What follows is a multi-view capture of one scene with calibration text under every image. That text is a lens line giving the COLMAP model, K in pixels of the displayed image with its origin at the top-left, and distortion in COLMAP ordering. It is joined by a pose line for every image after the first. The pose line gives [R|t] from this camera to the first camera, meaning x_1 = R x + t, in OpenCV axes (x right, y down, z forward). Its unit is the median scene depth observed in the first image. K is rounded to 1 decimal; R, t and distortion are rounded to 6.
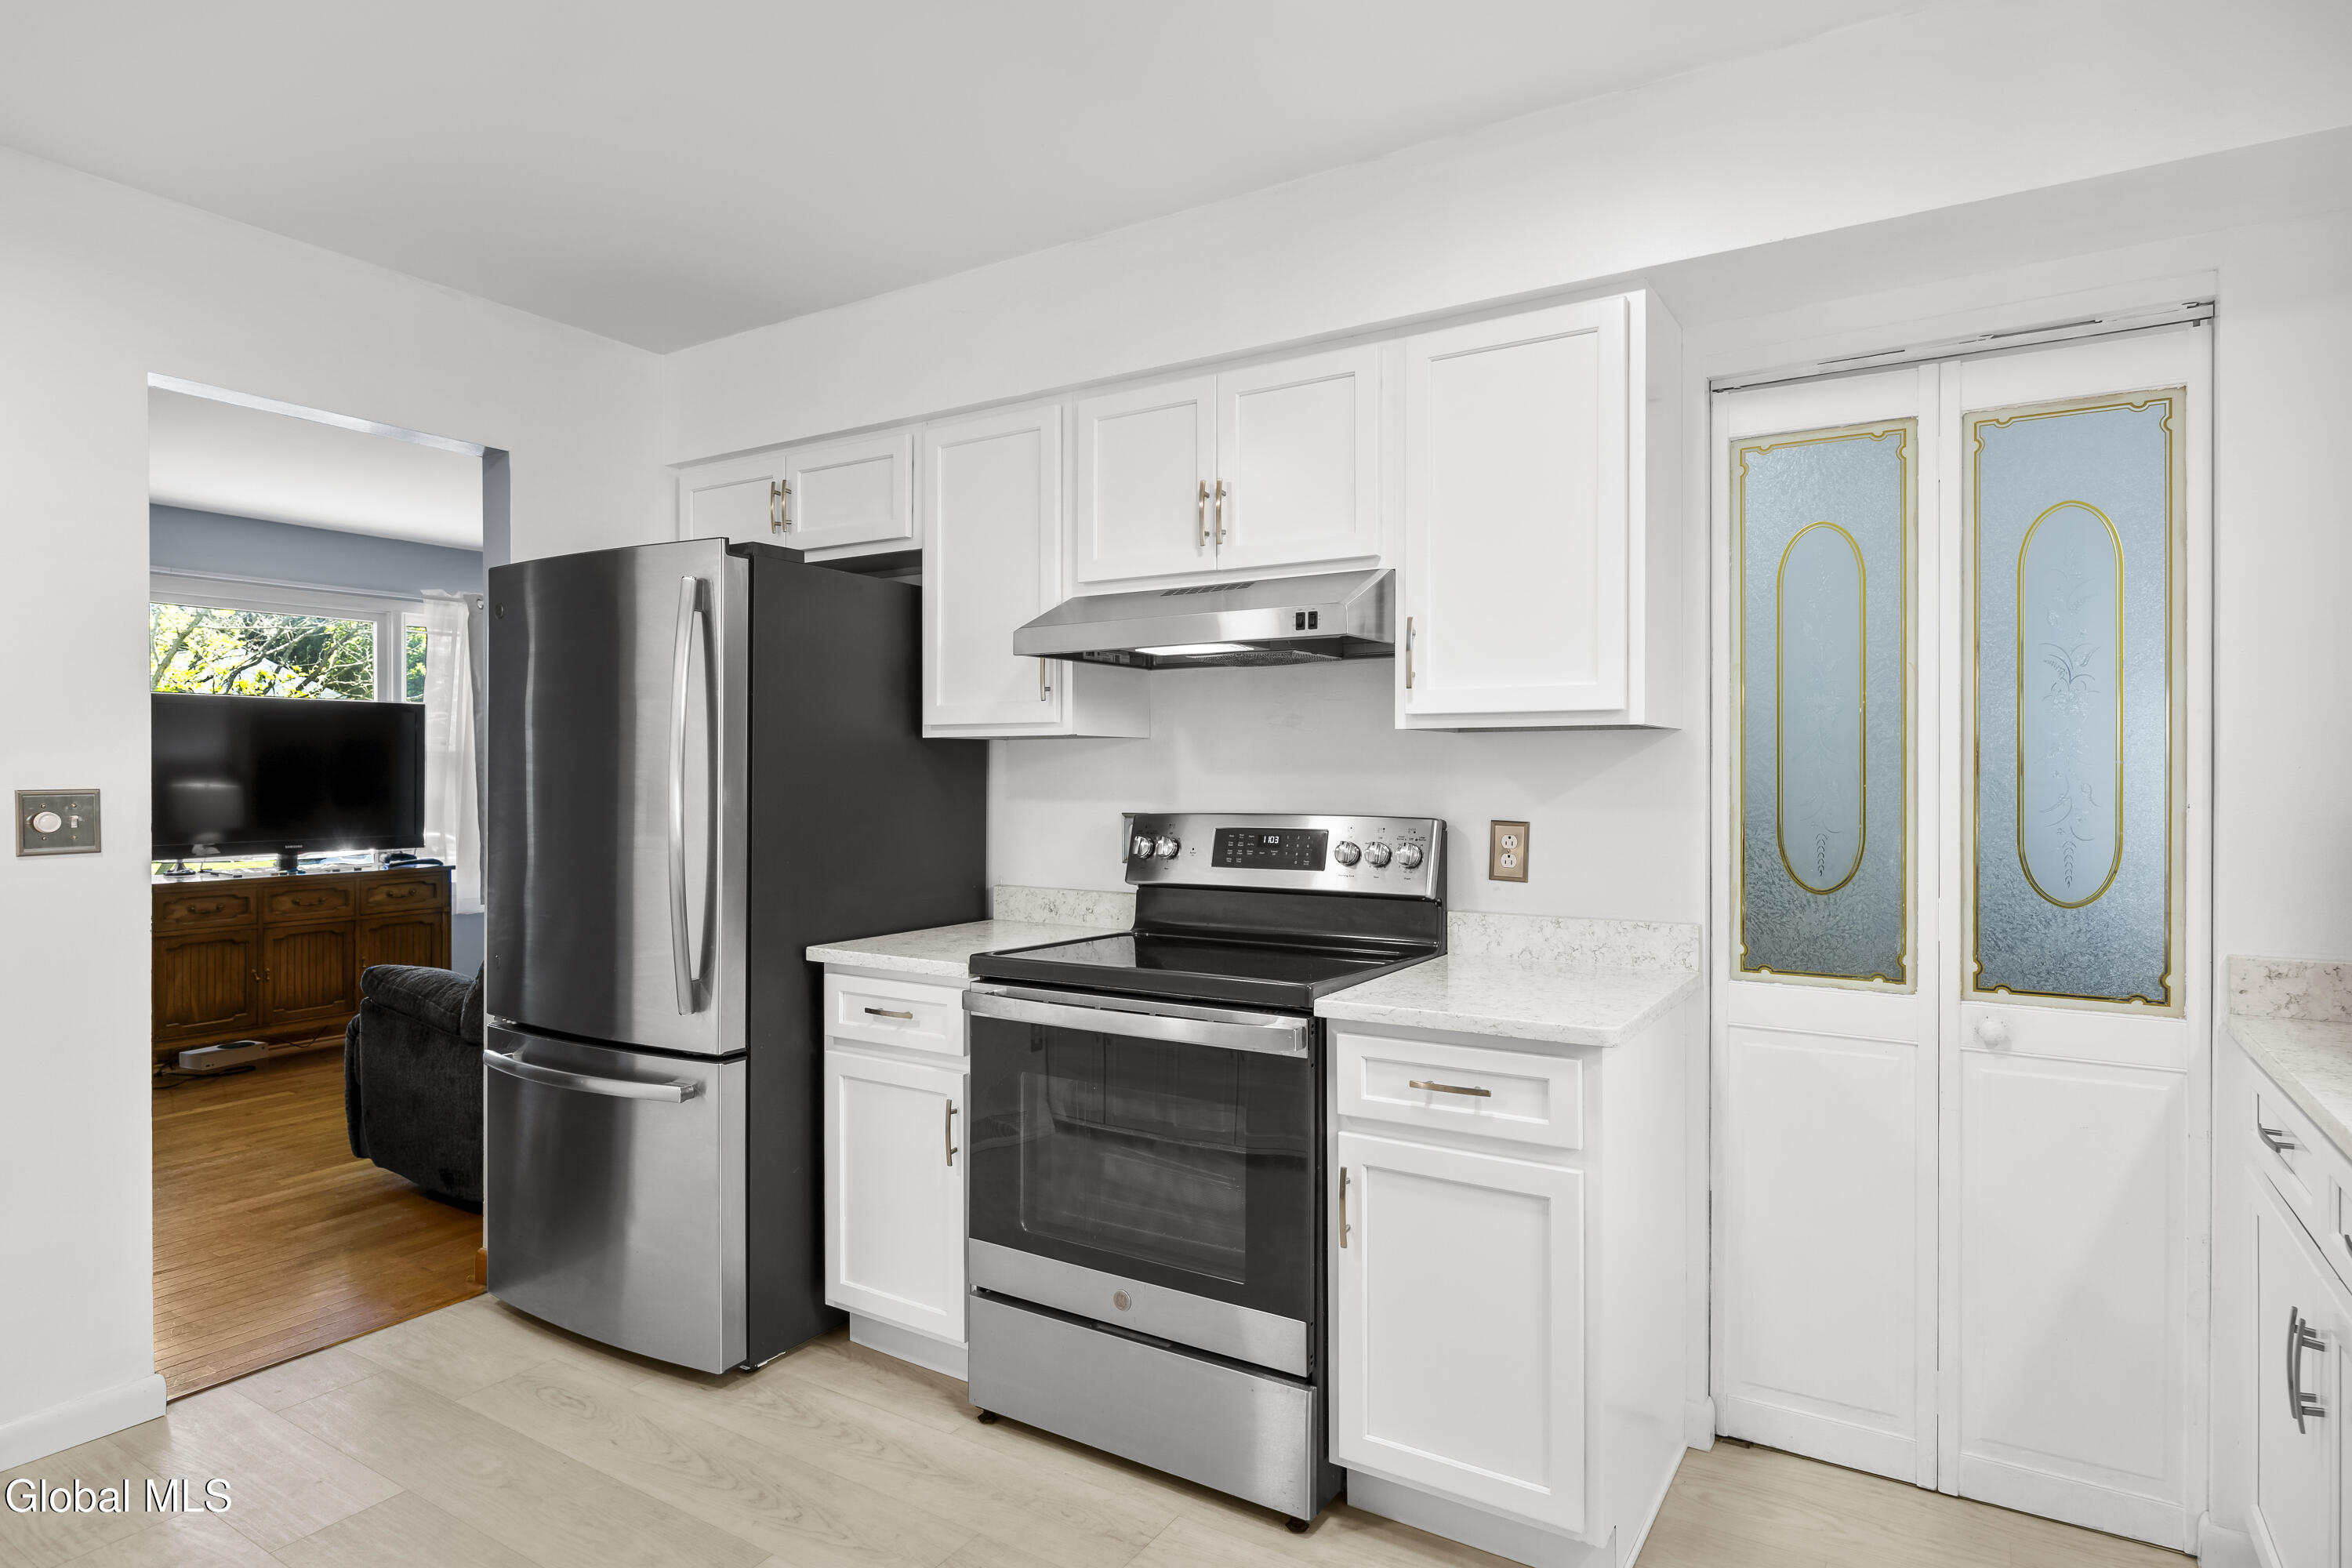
lens RADIAL K [[1270.6, 0, 1190.4], [0, 1270.6, 778.7], [0, 0, 1]] dist [0.004288, -0.000009]
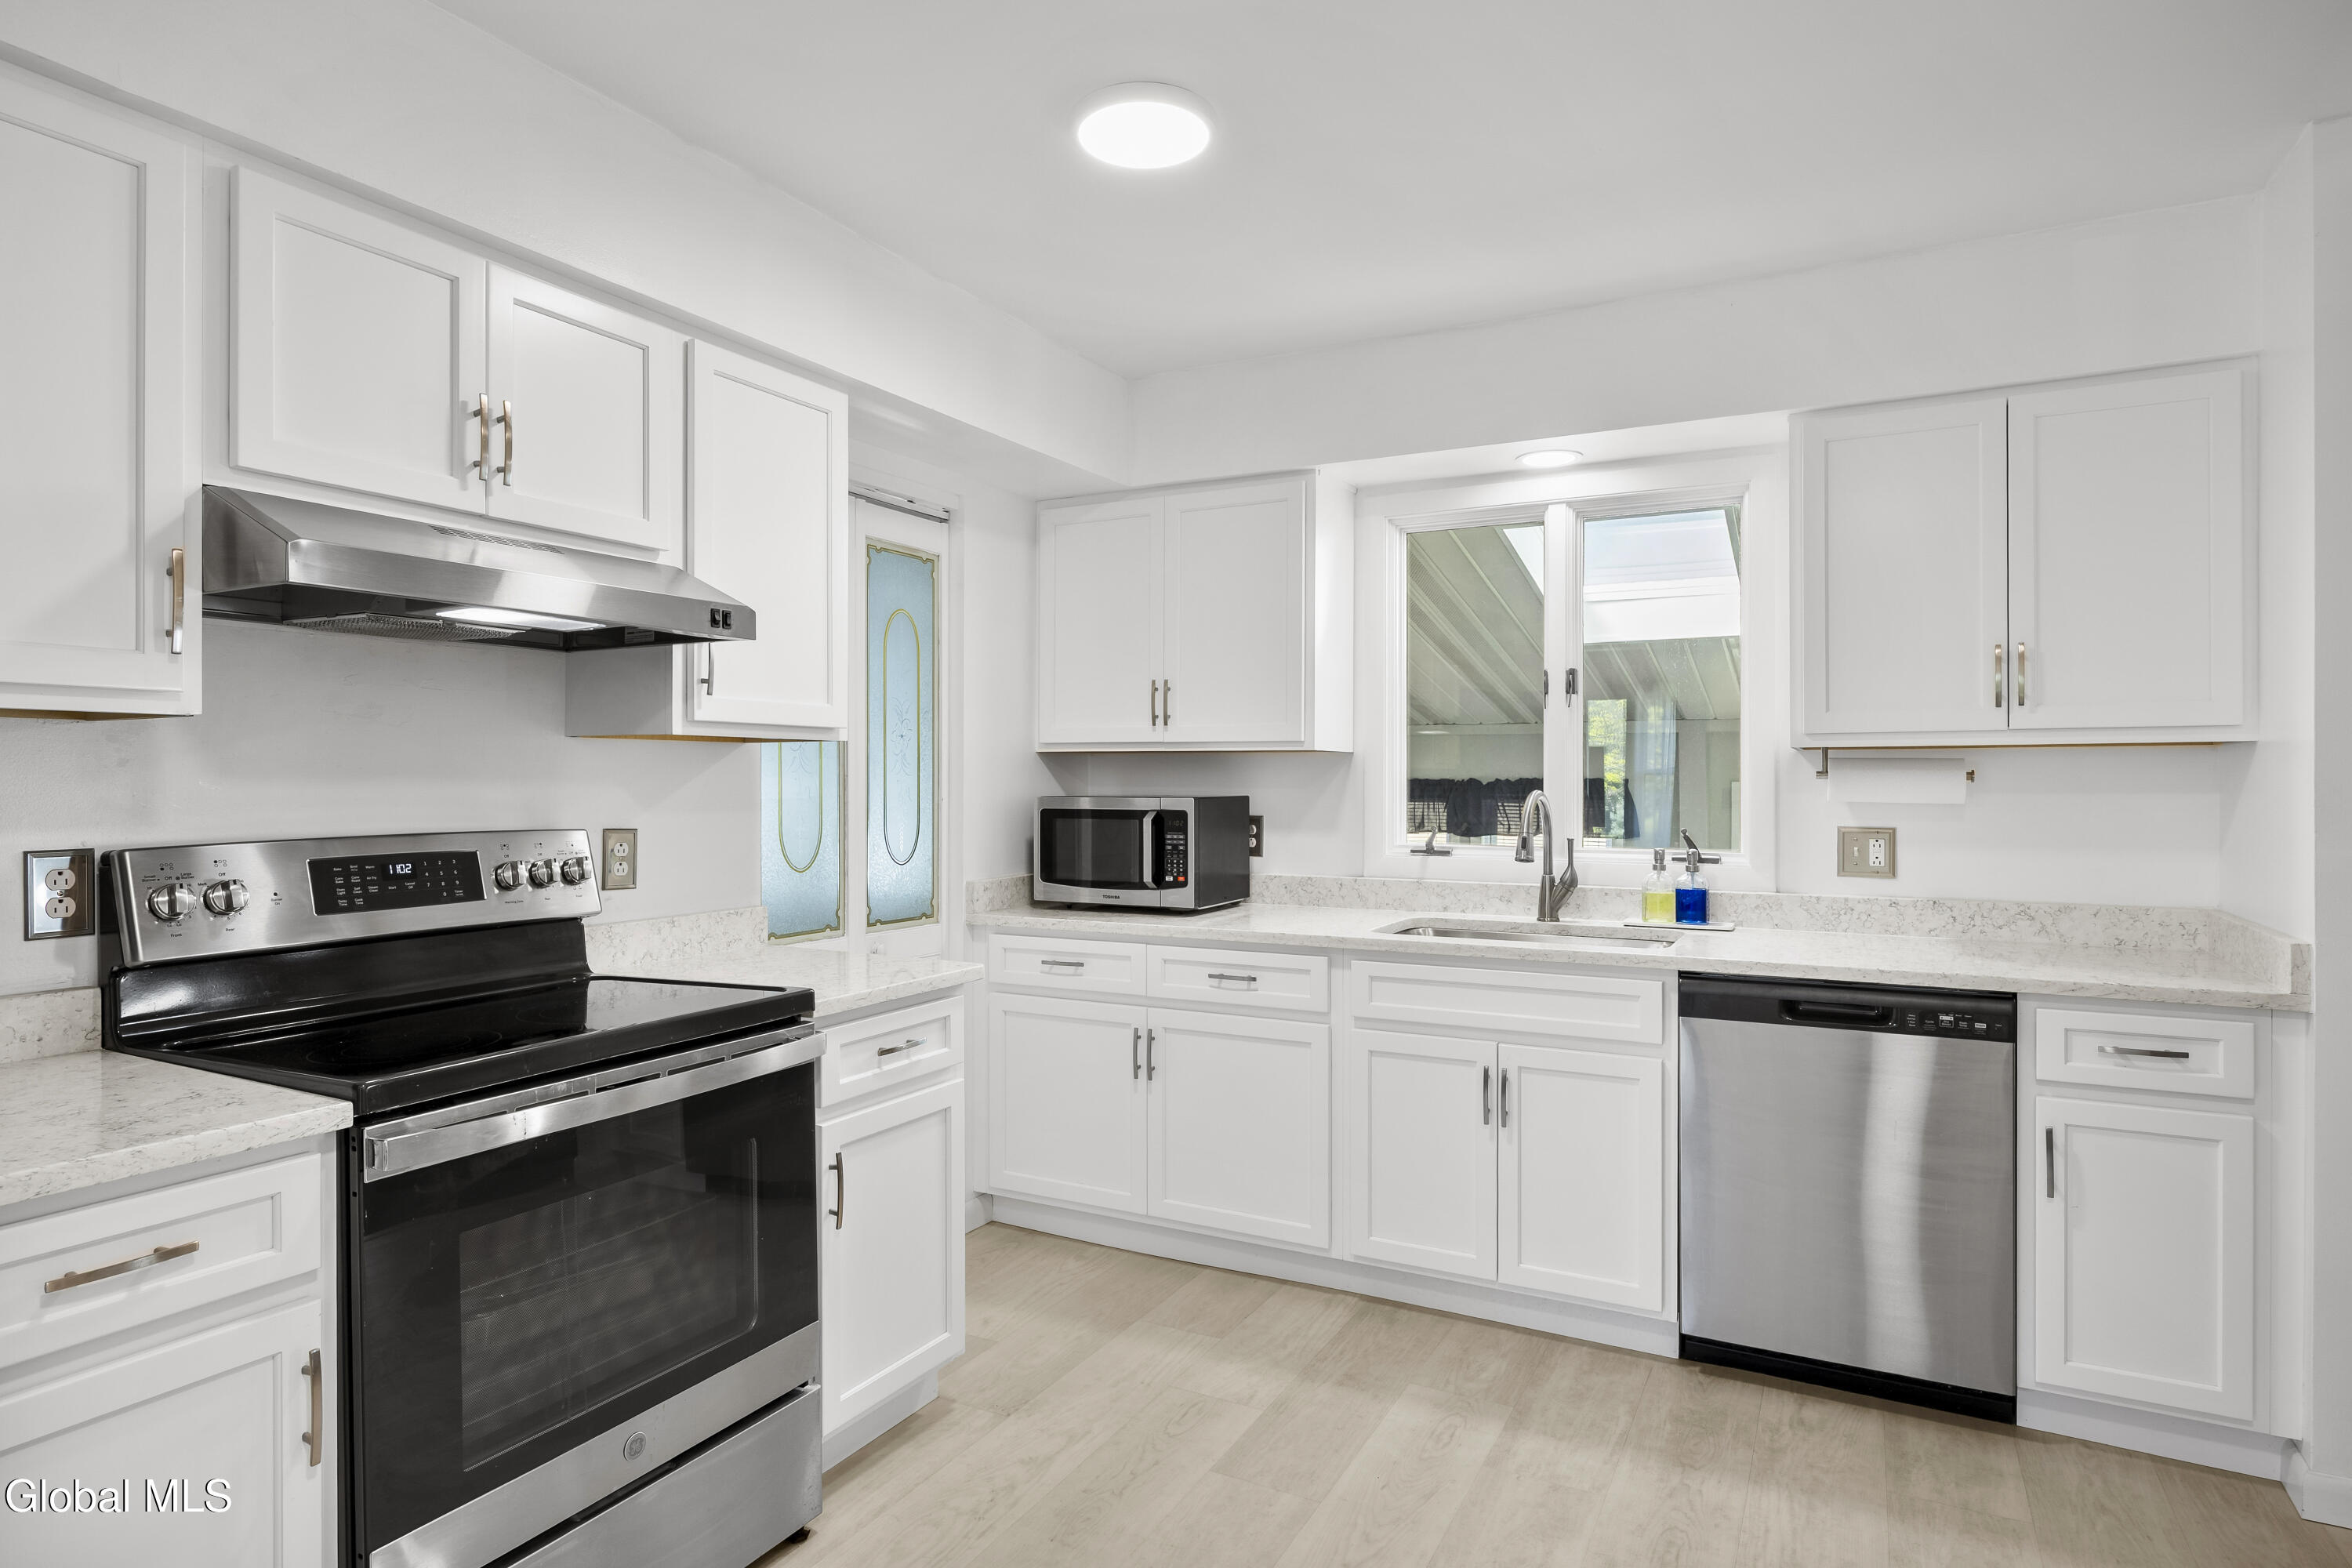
lens RADIAL K [[1270.6, 0, 1189.9], [0, 1270.6, 783.3], [0, 0, 1]] dist [0.004288, -0.000009]
pose [[-0.069669, -0.003138, 0.997565, -0.748196], [0.002133, 0.999992, 0.003295, -0.004125], [-0.997568, 0.002358, -0.069662, 0.611191]]
